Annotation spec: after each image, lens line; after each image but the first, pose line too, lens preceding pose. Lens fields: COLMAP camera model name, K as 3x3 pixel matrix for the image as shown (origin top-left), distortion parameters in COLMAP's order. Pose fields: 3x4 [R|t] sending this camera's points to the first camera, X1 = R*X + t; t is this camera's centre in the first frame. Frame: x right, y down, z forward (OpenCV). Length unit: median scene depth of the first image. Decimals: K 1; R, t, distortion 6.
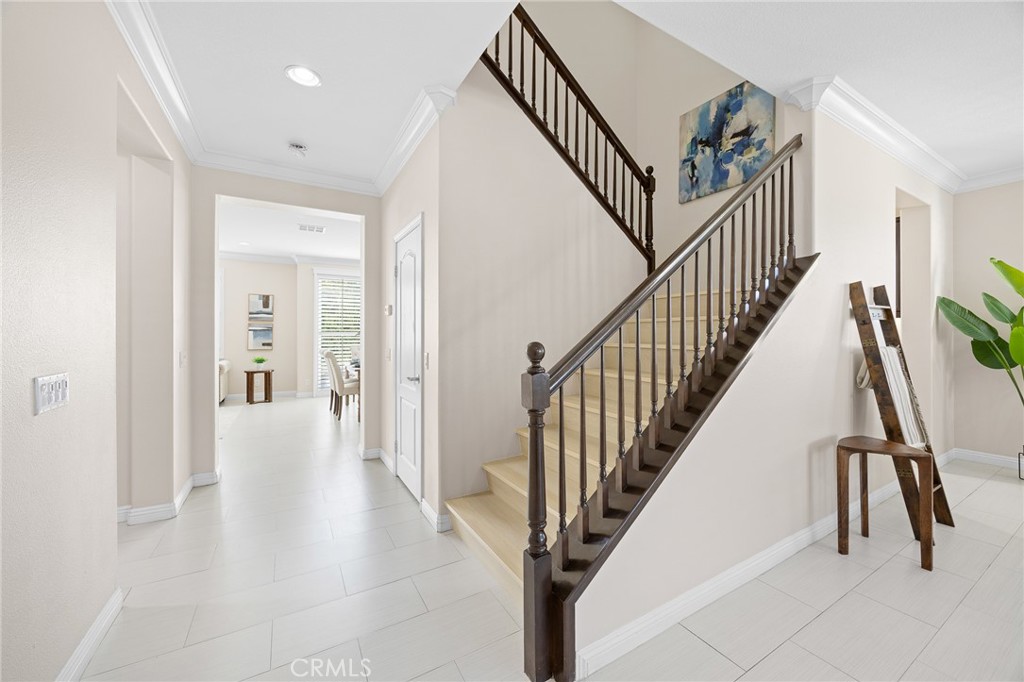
lens RADIAL K [[387.6, 0, 510.7], [0, 387.6, 337.6], [0, 0, 1]] dist [0.001324, -0.000817]
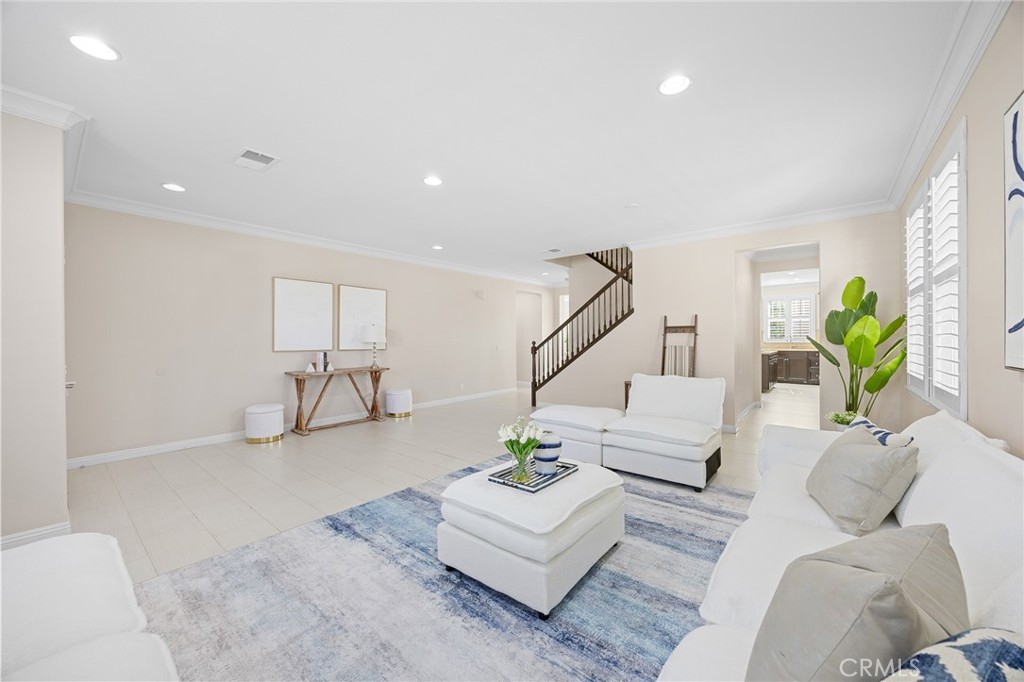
lens RADIAL K [[387.6, 0, 523.0], [0, 387.6, 316.4], [0, 0, 1]] dist [0.001324, -0.000817]
pose [[0.347523, -0.053001, -0.936172, 1.040502], [-0.005667, 0.998264, -0.058620, -0.001917], [0.937654, 0.025677, 0.346620, -0.199765]]
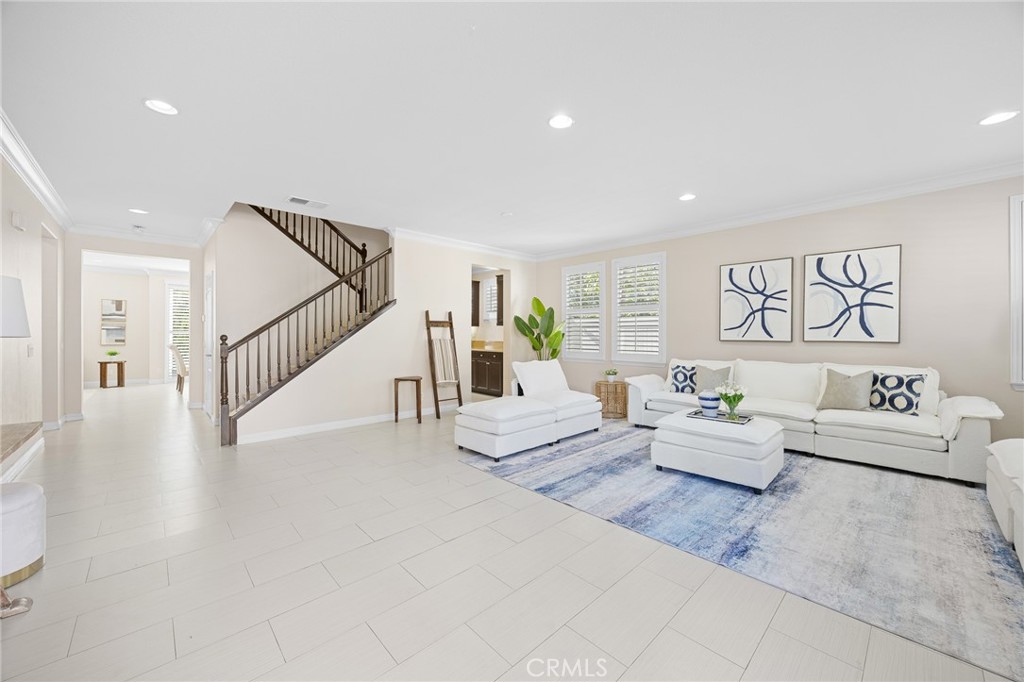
lens RADIAL K [[387.6, 0, 510.6], [0, 387.6, 338.7], [0, 0, 1]] dist [0.001324, -0.000817]
pose [[0.975019, 0.000982, 0.222120, 0.331661], [-0.001441, 0.999997, 0.001903, 0.007478], [-0.222117, -0.002176, 0.975018, -0.512846]]
